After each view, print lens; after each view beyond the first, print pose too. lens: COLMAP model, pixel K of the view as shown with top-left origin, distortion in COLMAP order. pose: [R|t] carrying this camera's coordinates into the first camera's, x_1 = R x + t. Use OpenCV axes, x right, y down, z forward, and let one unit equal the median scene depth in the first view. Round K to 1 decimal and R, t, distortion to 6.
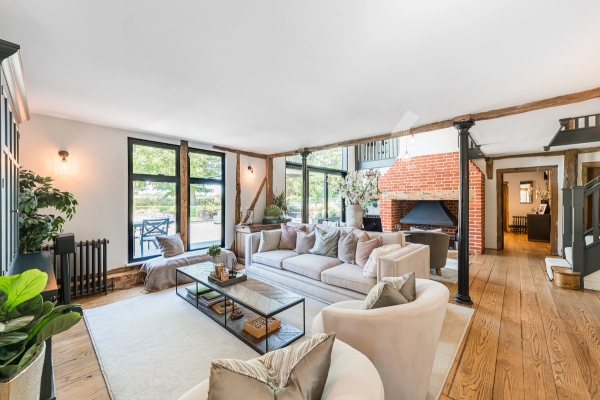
lens RADIAL K [[235.4, 0, 300.0], [0, 235.4, 200.0], [0, 0, 1]] dist [0.000150, 0.000014]
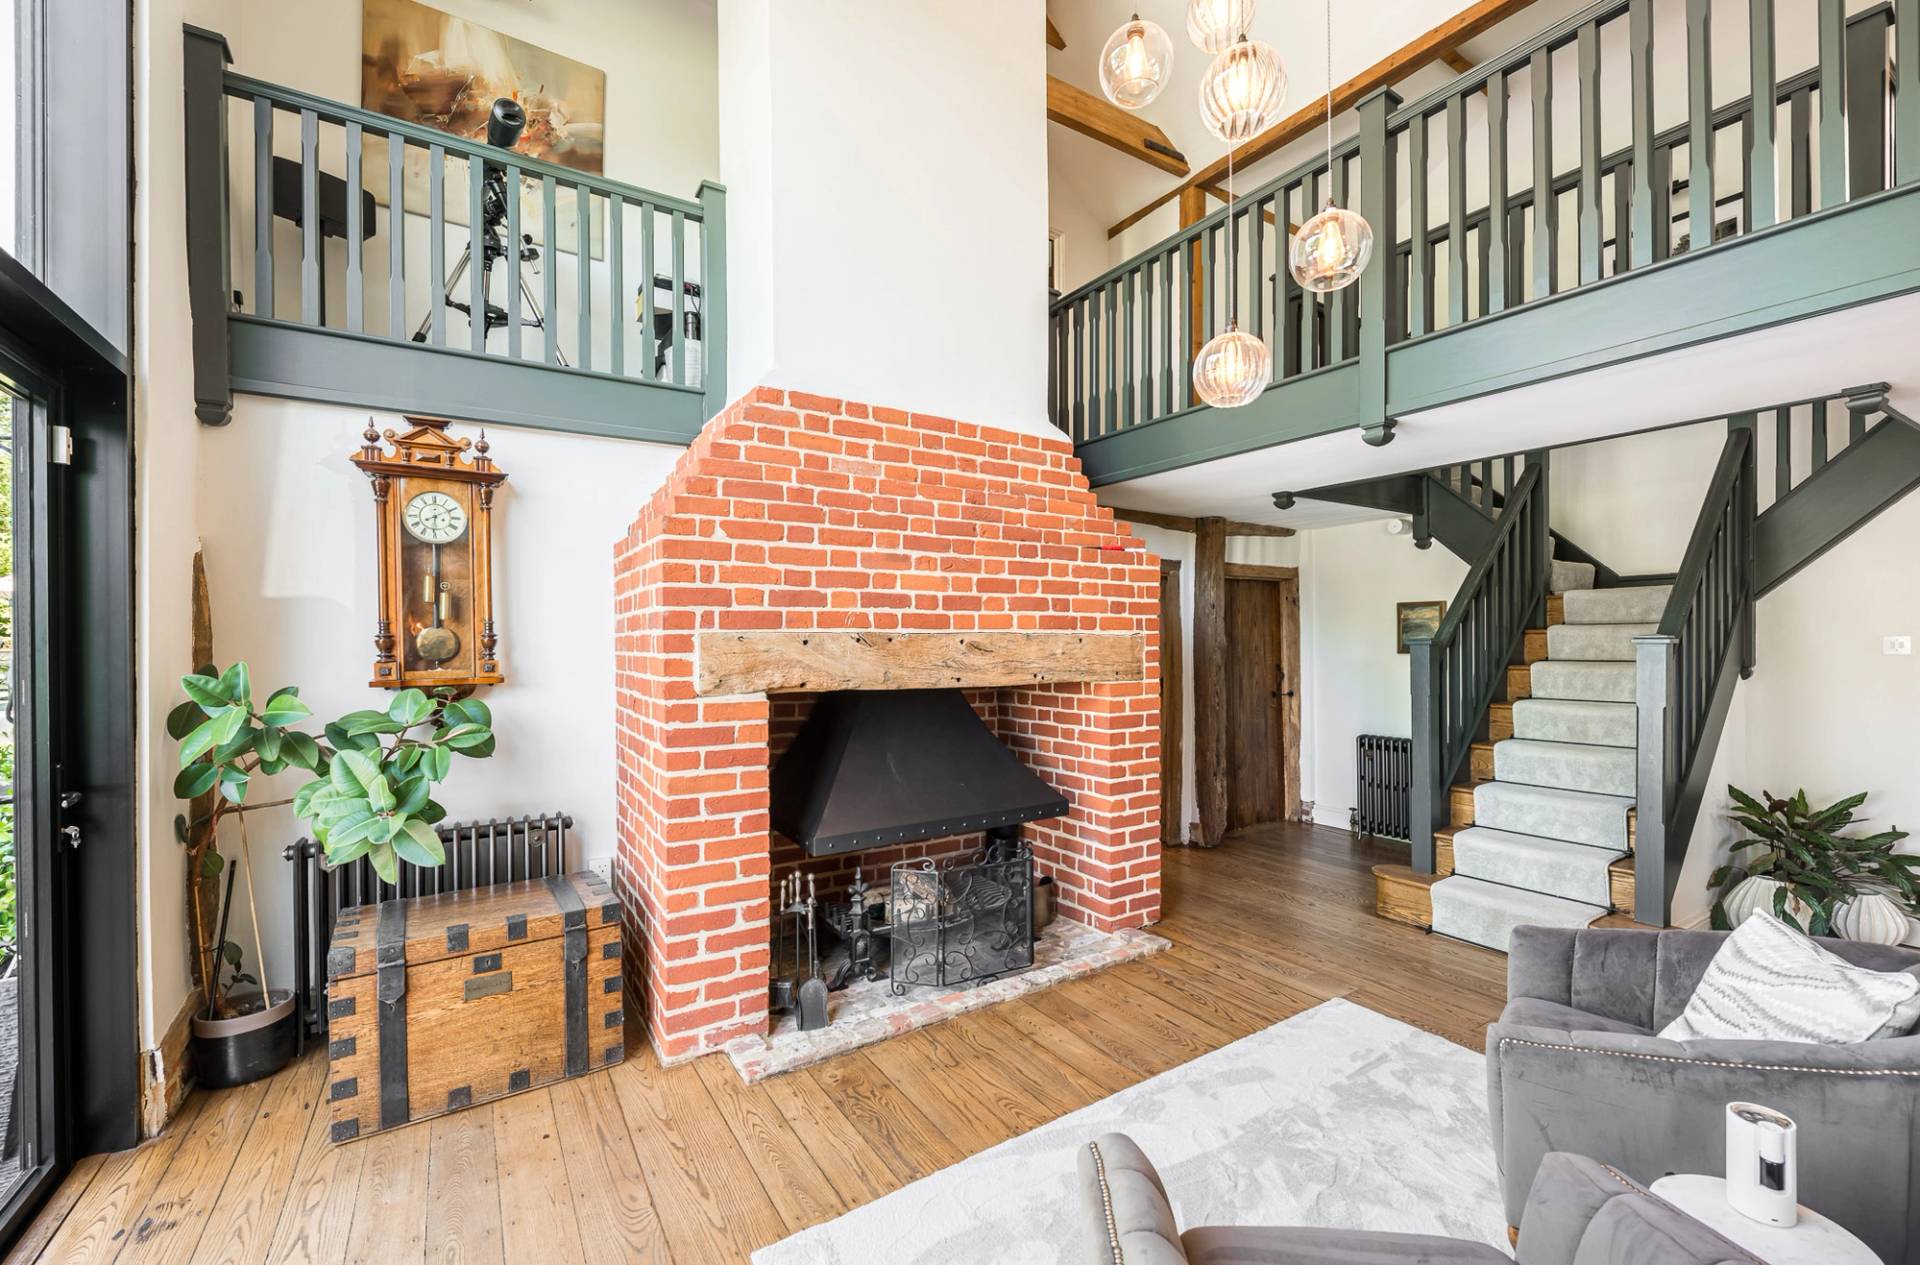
lens RADIAL K [[774.0, 0, 960.0], [0, 774.0, 632.5], [0, 0, 1]] dist [0.000083, 0.000005]
pose [[0.246135, 0.015551, 0.969111, -0.000749], [0.002893, 0.999855, -0.016779, -0.028345], [-0.969231, 0.006934, 0.246054, 0.841019]]
